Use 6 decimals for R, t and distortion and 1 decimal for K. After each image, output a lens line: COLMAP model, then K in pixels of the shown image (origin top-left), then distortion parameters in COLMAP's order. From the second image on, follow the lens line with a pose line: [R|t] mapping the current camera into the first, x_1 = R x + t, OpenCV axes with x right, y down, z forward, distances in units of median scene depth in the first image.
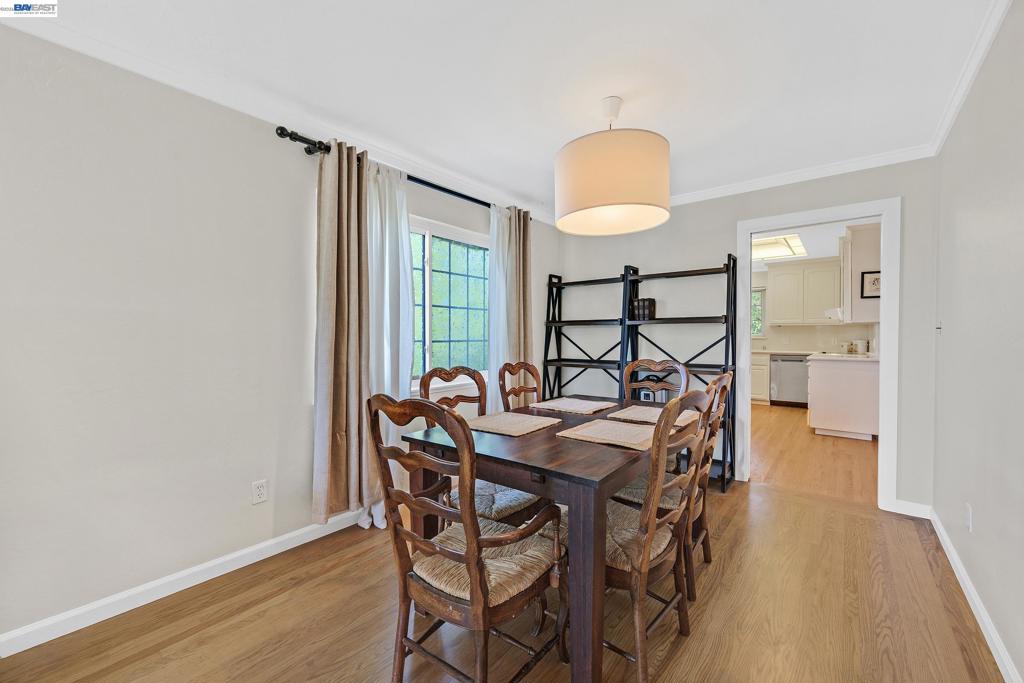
lens RADIAL K [[407.0, 0, 512.9], [0, 407.0, 340.4], [0, 0, 1]] dist [-0.001765, -0.001232]
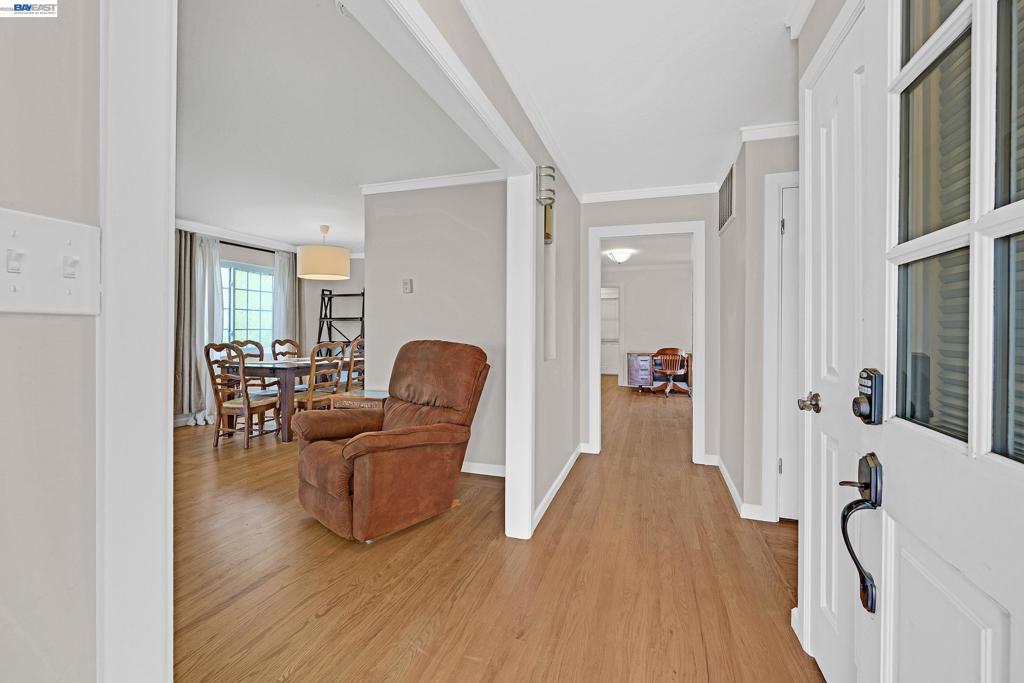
lens RADIAL K [[407.0, 0, 508.3], [0, 407.0, 331.1], [0, 0, 1]] dist [-0.001765, -0.001232]
pose [[0.930253, 0.003654, 0.366902, 0.313290], [-0.000025, 0.999951, -0.009894, 0.034382], [-0.366920, 0.009195, 0.930207, -1.312564]]
